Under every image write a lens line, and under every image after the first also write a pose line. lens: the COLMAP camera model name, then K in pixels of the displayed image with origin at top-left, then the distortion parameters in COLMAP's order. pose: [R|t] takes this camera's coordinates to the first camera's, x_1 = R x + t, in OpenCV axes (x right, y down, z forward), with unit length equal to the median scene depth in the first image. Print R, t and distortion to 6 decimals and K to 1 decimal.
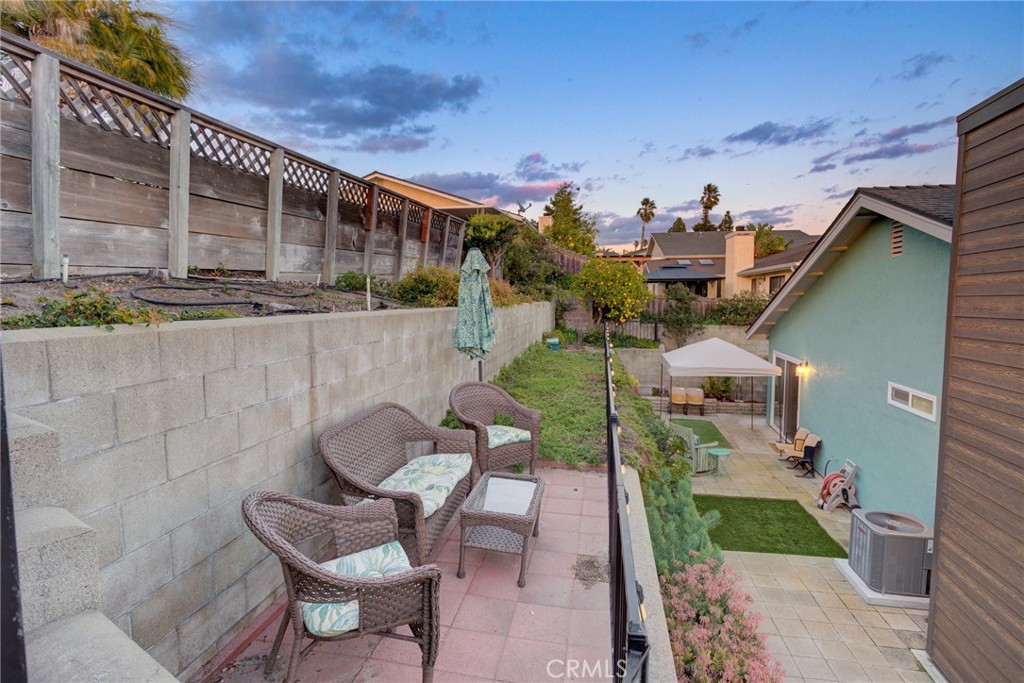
lens RADIAL K [[503.9, 0, 512.0], [0, 503.9, 341.5], [0, 0, 1]] dist [-0.014050, 0.000580]
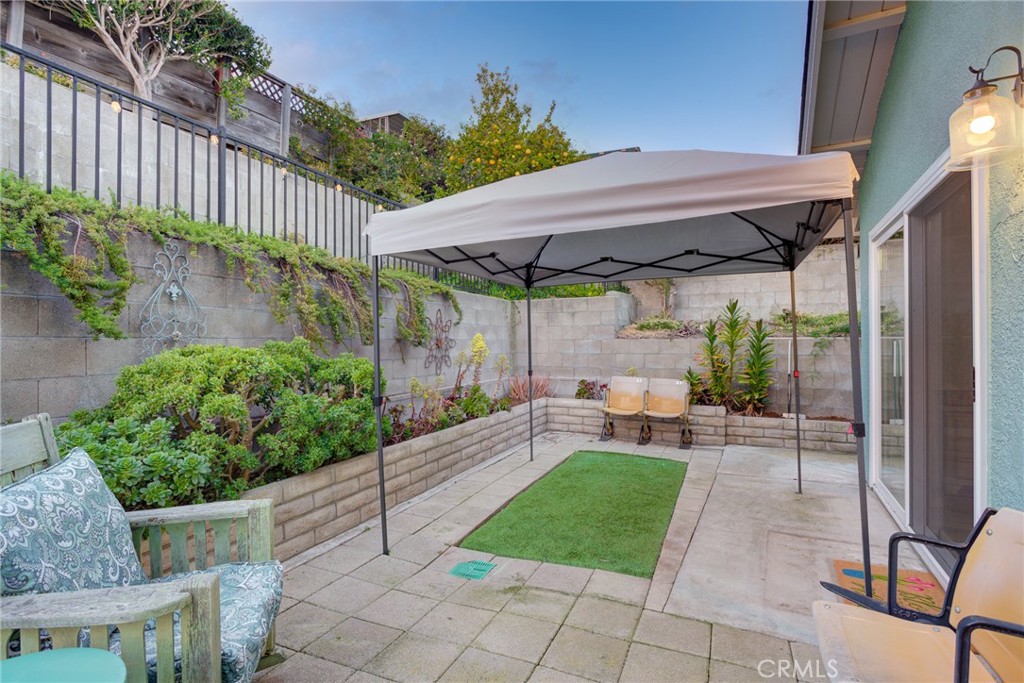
lens RADIAL K [[503.9, 0, 512.0], [0, 503.9, 341.5], [0, 0, 1]] dist [-0.014050, 0.000580]
pose [[0.975563, 0.002332, -0.219706, 0.593160], [-0.019622, 0.996873, -0.076547, 0.173500], [0.218841, 0.078988, 0.972558, 1.045477]]
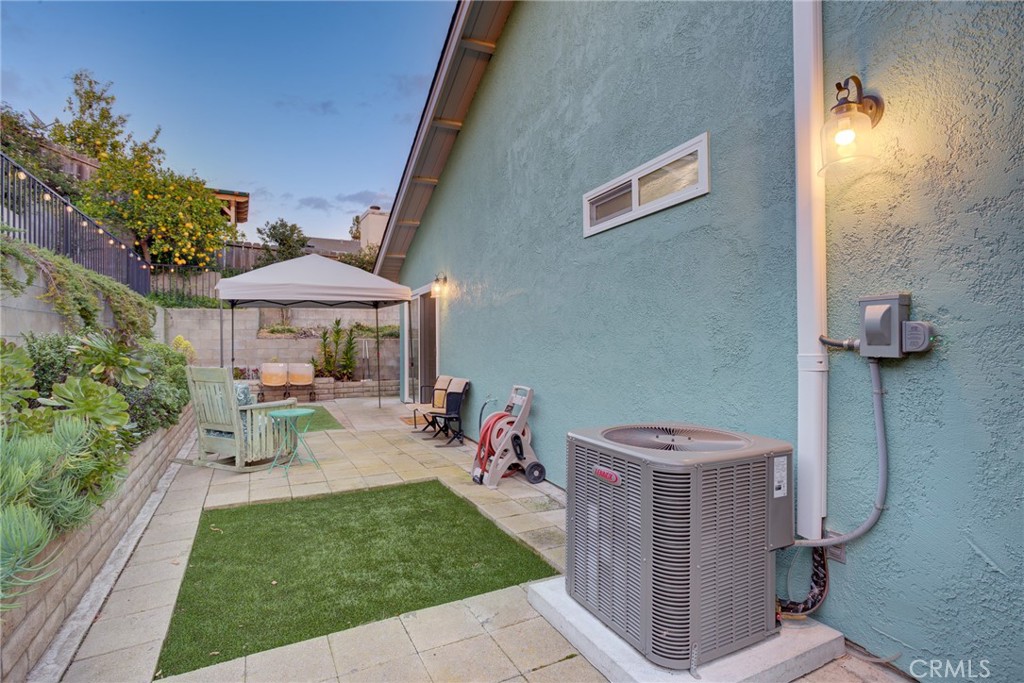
lens RADIAL K [[503.9, 0, 512.0], [0, 503.9, 341.5], [0, 0, 1]] dist [-0.014050, 0.000580]
pose [[0.790578, 0.000918, 0.612361, 0.319177], [0.048600, 0.996750, -0.064238, 0.217016], [-0.610430, 0.080546, 0.787964, 0.545963]]
